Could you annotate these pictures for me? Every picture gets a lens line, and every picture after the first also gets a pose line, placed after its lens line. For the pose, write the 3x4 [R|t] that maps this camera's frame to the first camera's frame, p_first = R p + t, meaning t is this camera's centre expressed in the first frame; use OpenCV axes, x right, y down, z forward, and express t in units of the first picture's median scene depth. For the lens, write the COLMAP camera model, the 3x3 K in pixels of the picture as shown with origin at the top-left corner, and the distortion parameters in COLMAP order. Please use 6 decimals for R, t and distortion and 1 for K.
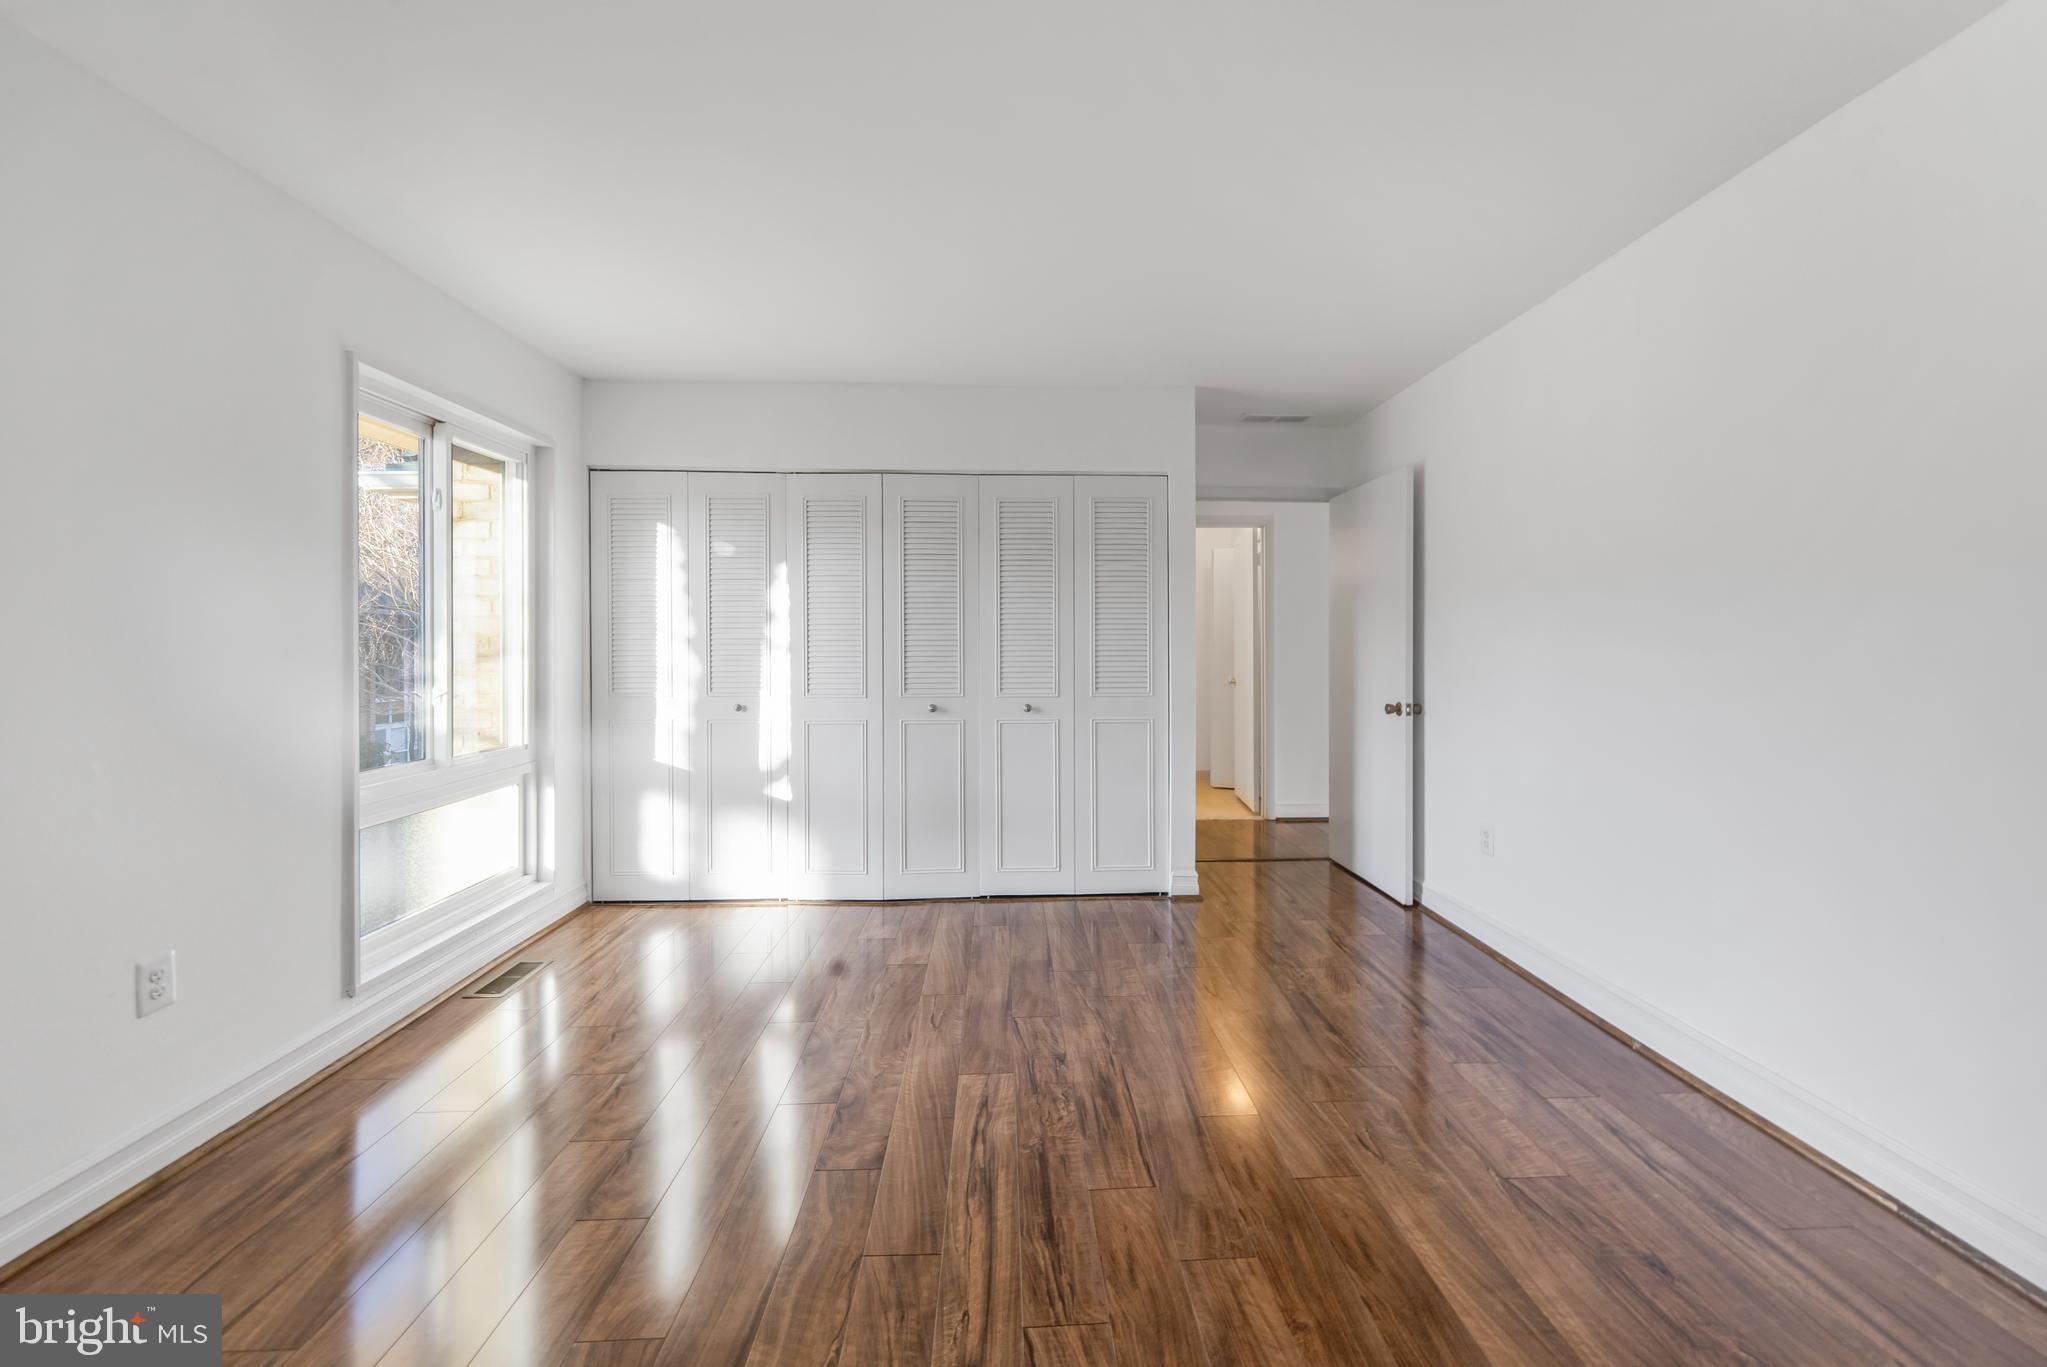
lens RADIAL K [[839.2, 0, 1026.5], [0, 839.2, 665.4], [0, 0, 1]] dist [-0.002460, -0.000179]
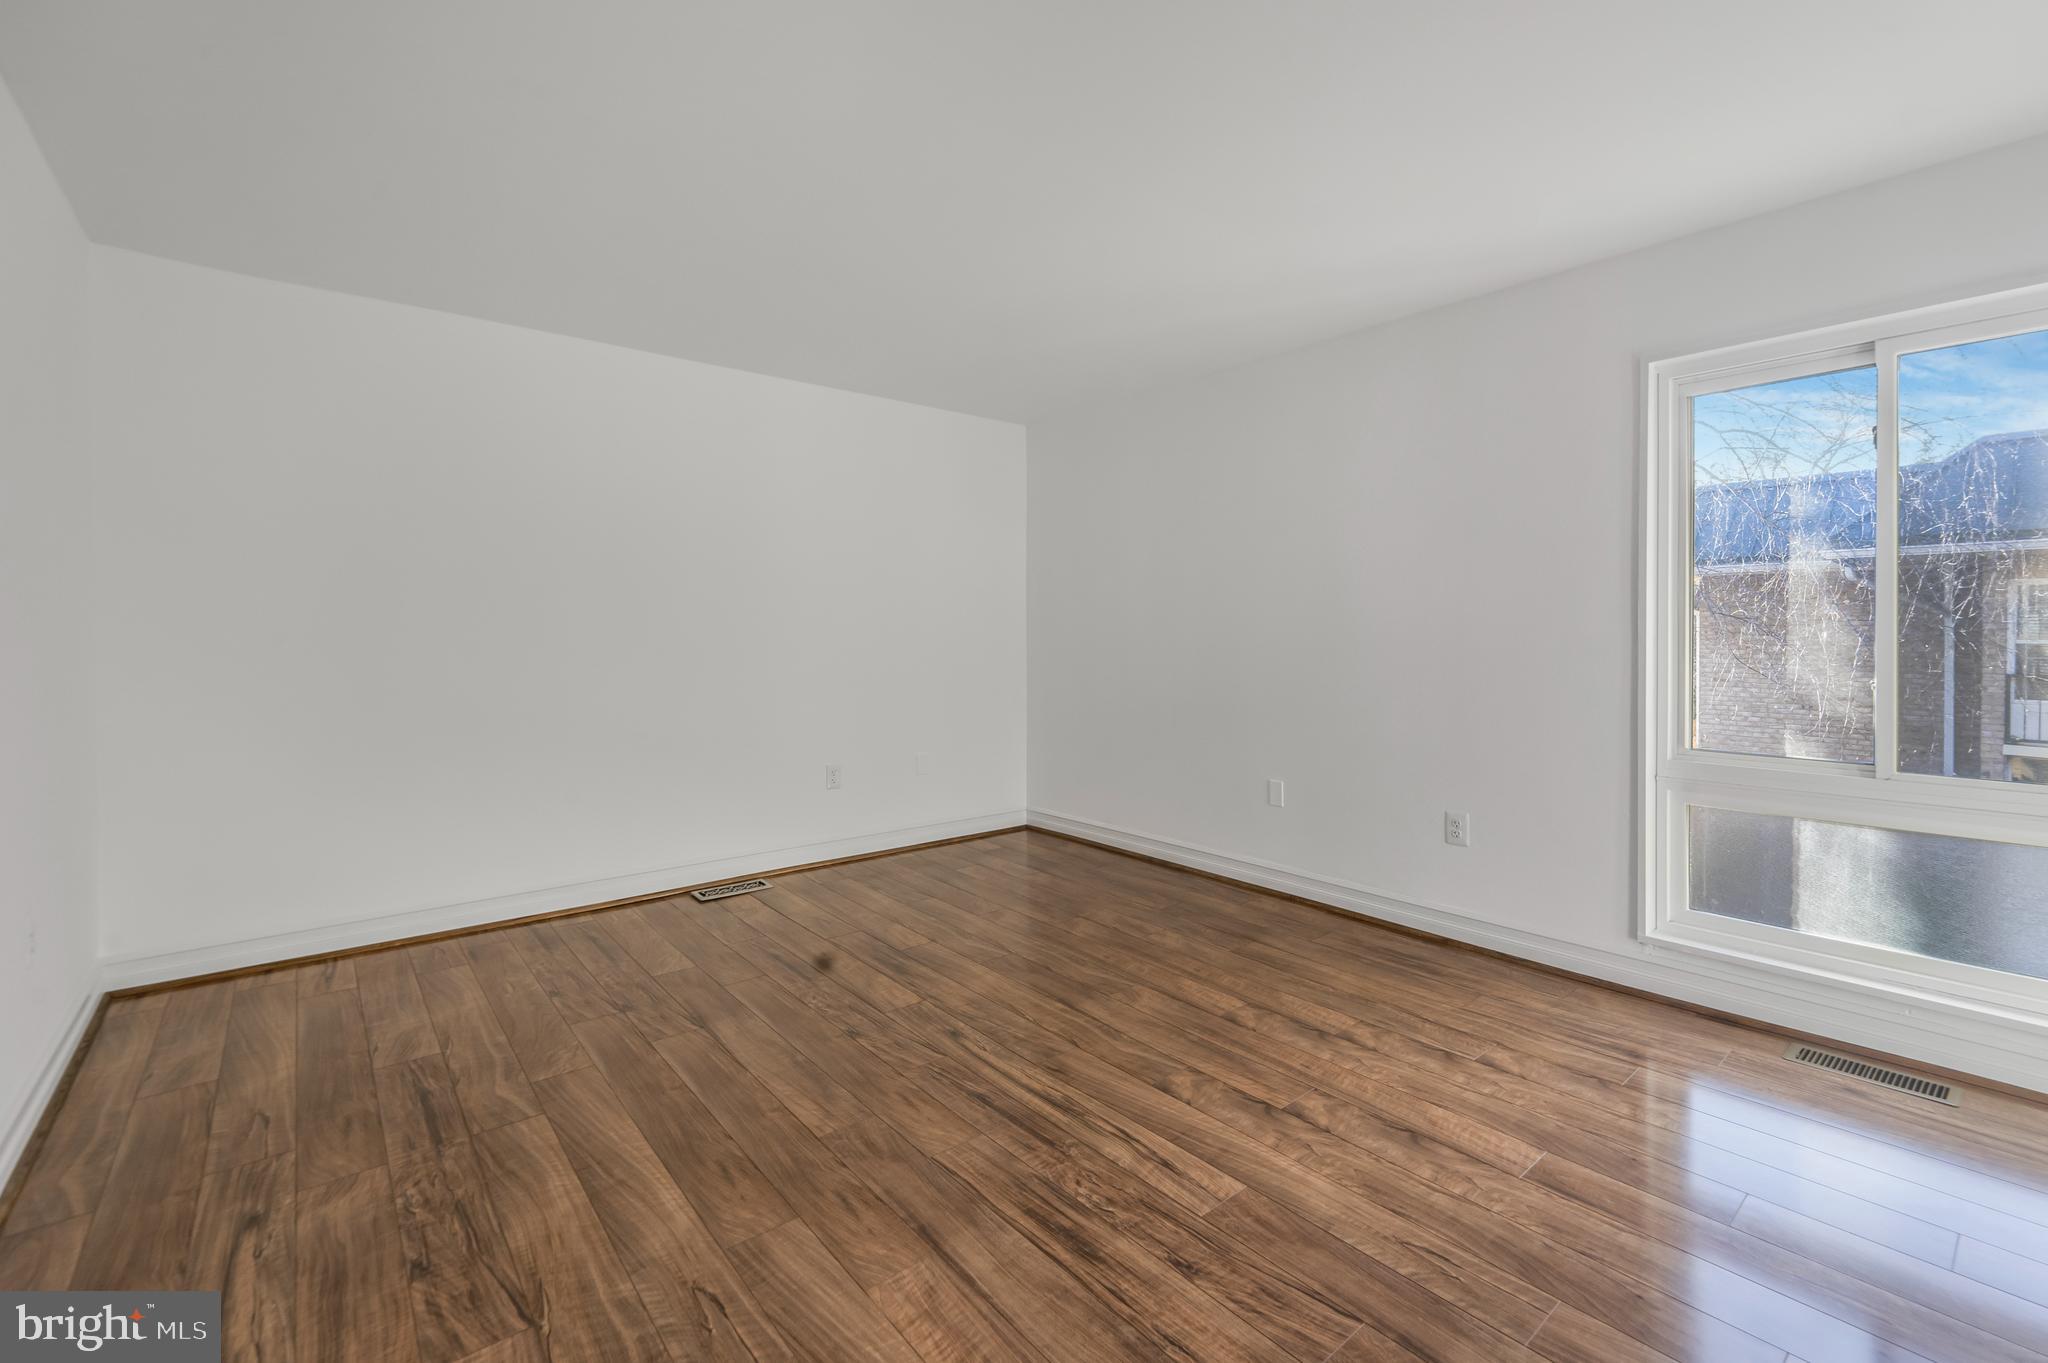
lens RADIAL K [[825.9, 0, 1054.1], [0, 825.9, 630.8], [0, 0, 1]] dist [0.001056, -0.000107]
pose [[-0.756445, 0.002824, -0.654052, 0.648637], [-0.012285, 0.999753, 0.018525, -0.035465], [0.653942, 0.022049, -0.756223, 1.722159]]
